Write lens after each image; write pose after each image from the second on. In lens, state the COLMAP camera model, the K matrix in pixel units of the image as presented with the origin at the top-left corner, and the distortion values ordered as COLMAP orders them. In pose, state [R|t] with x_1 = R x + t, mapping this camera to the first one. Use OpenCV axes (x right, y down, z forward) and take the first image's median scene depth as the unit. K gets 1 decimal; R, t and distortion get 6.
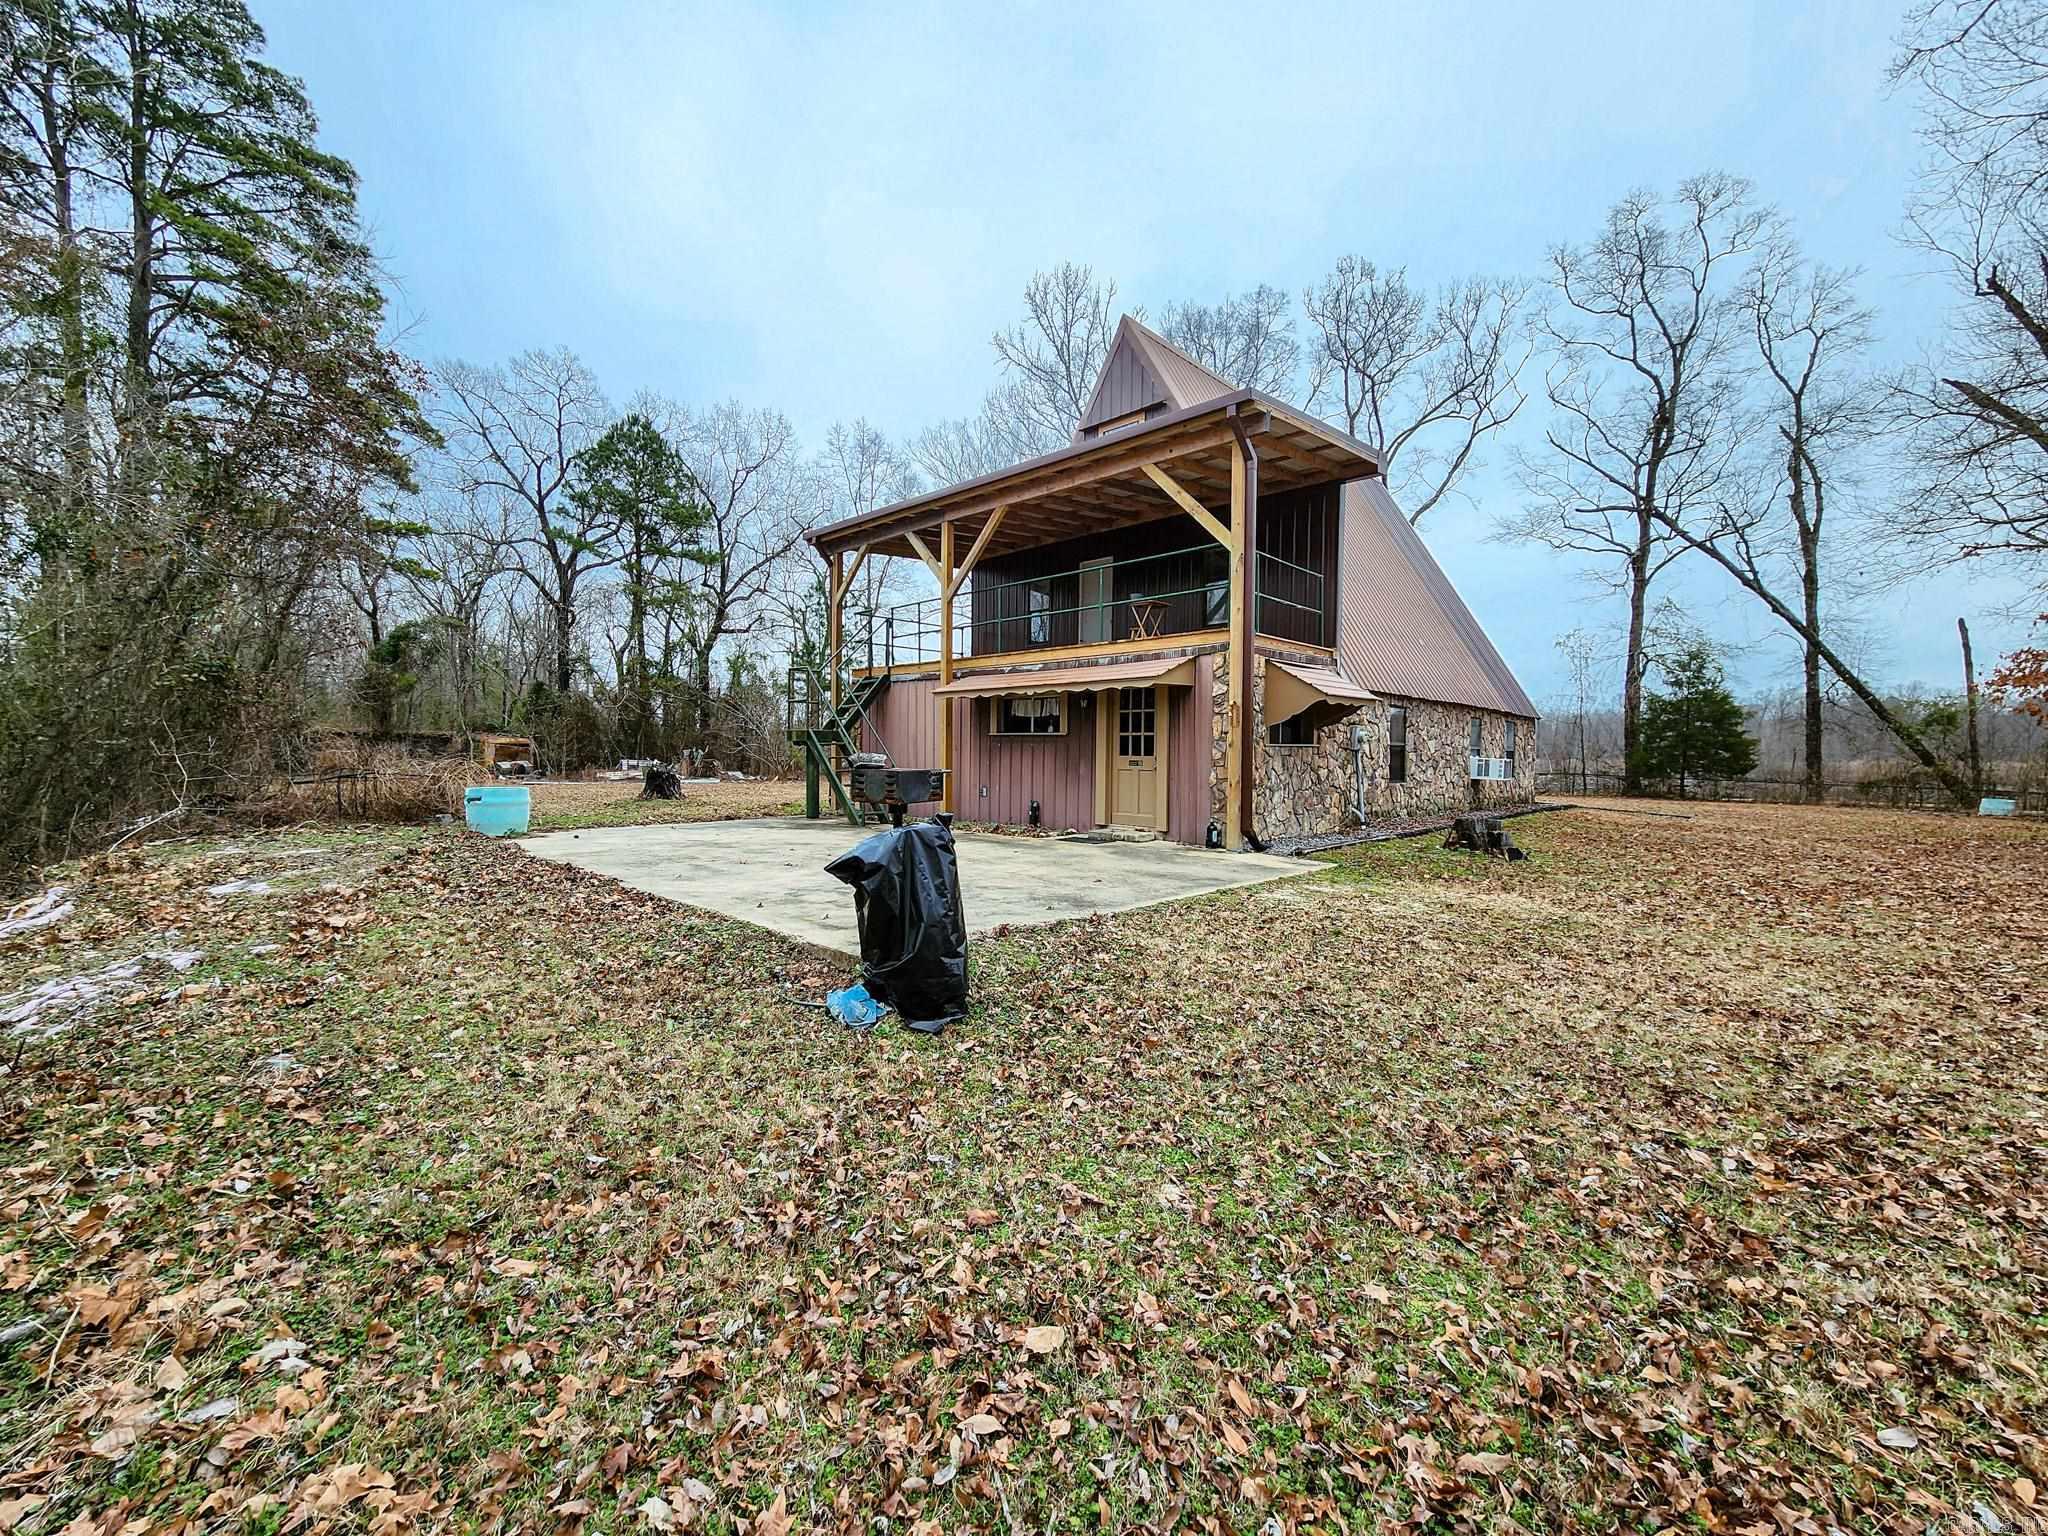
lens RADIAL K [[846.9, 0, 1014.9], [0, 846.9, 763.6], [0, 0, 1]] dist [0.002277, -0.000306]
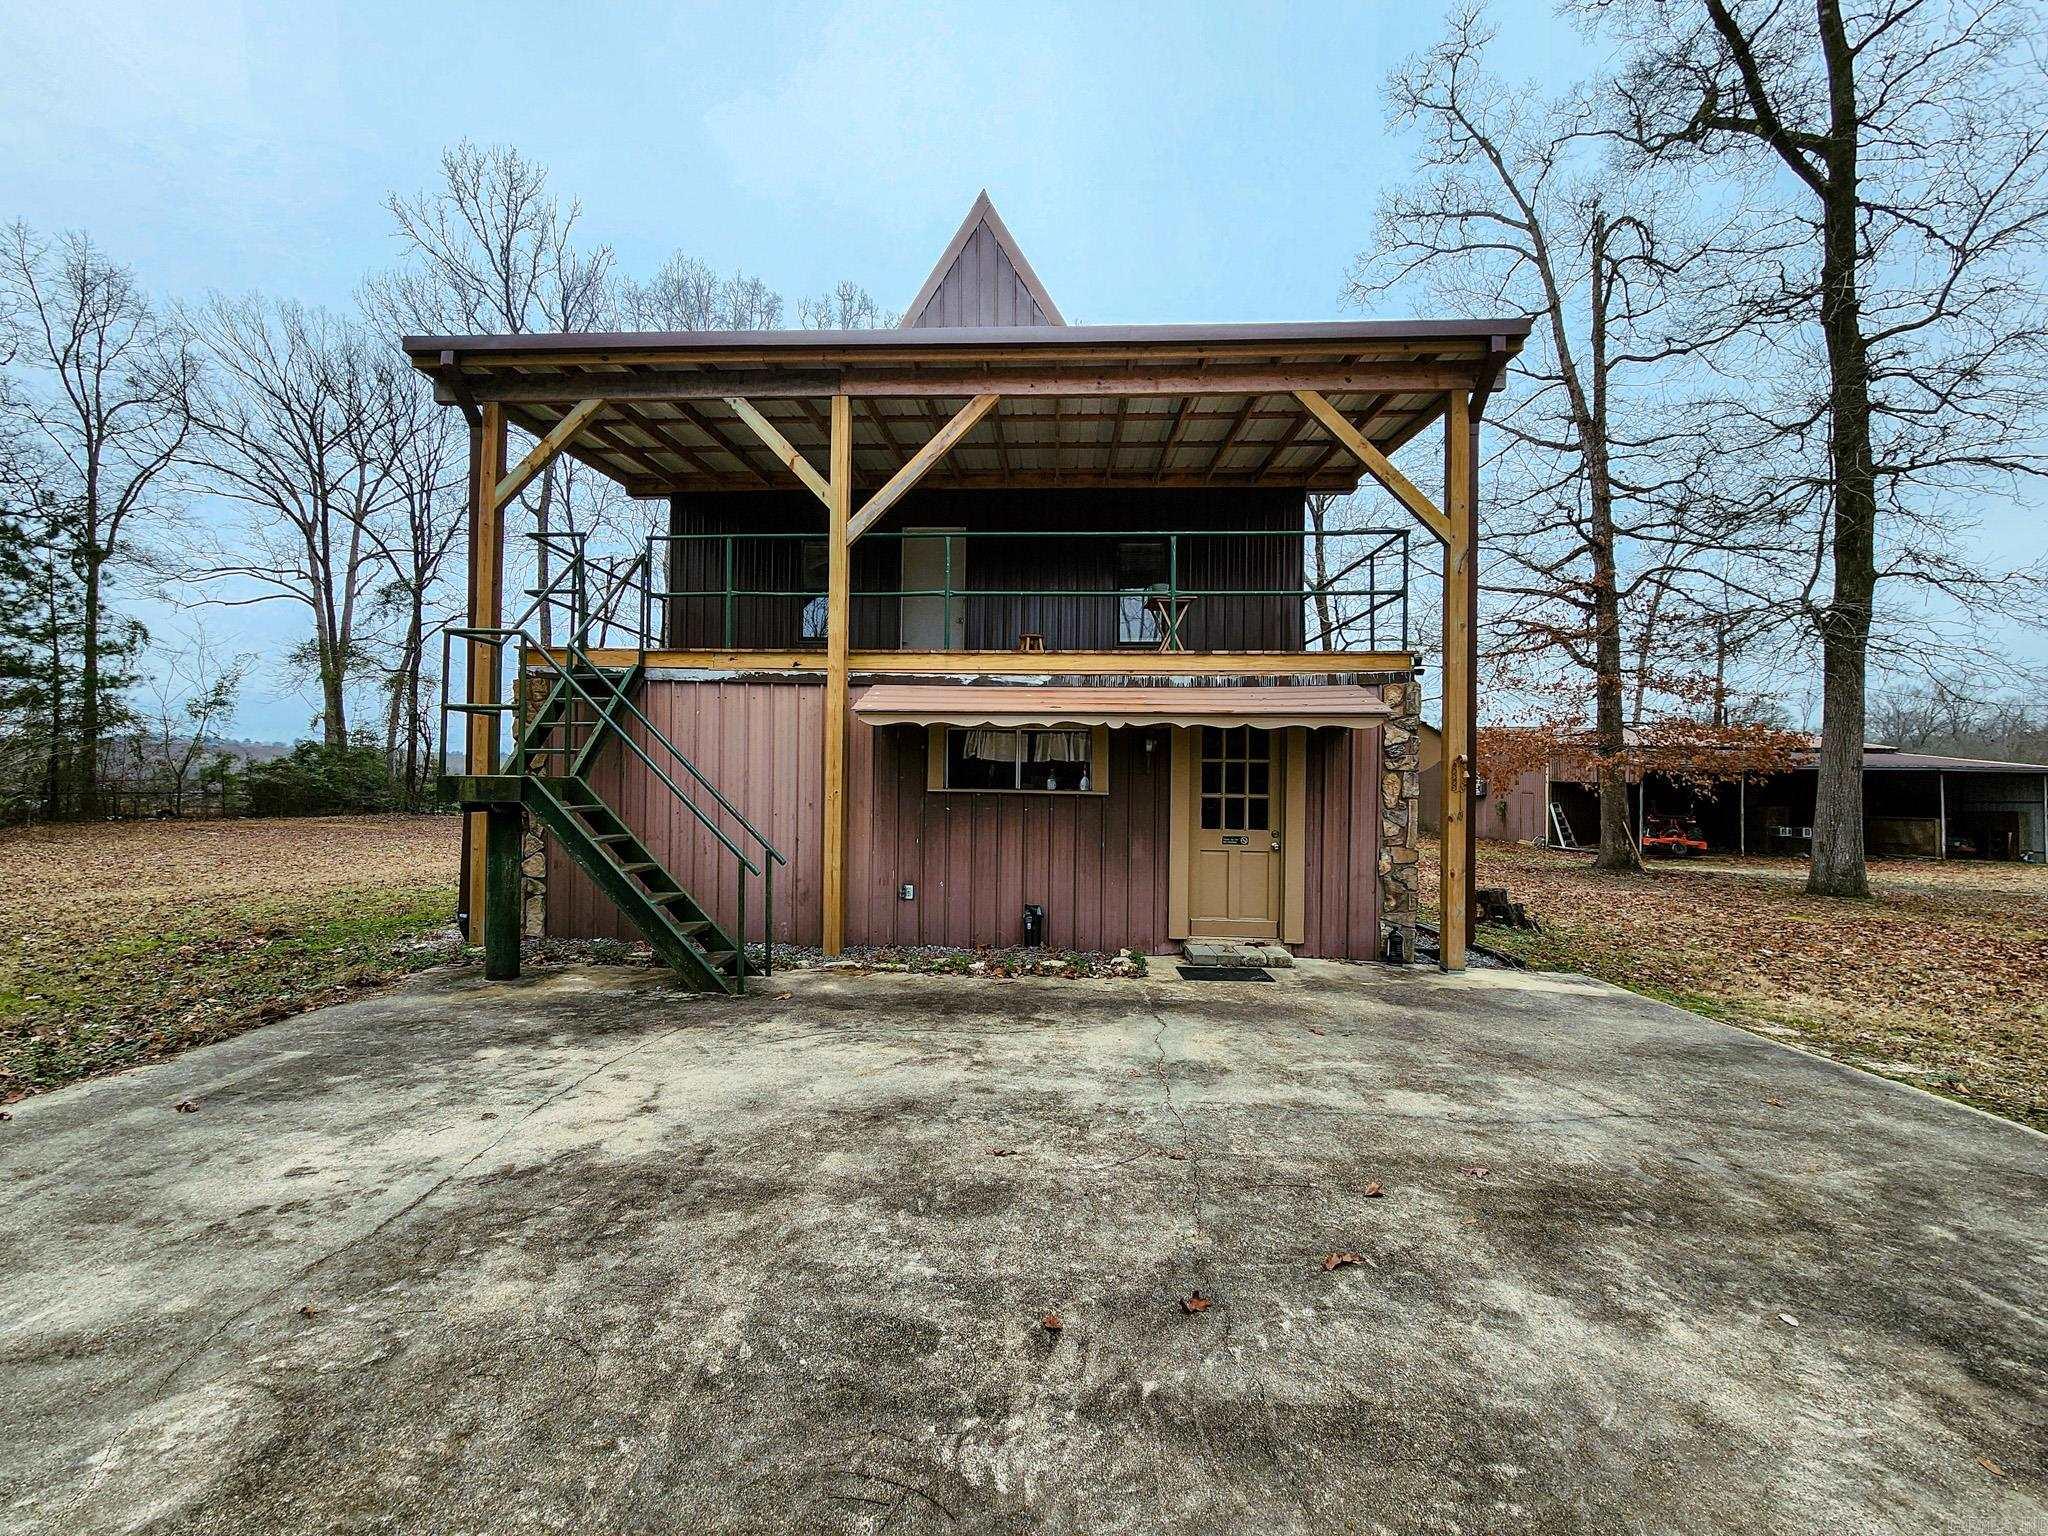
lens RADIAL K [[846.9, 0, 1014.9], [0, 846.9, 763.6], [0, 0, 1]] dist [0.002277, -0.000306]
pose [[0.749573, 0.018427, 0.661665, -0.392926], [0.003222, 0.999499, -0.031485, -0.037363], [-0.661913, 0.025732, 0.749139, 0.578335]]
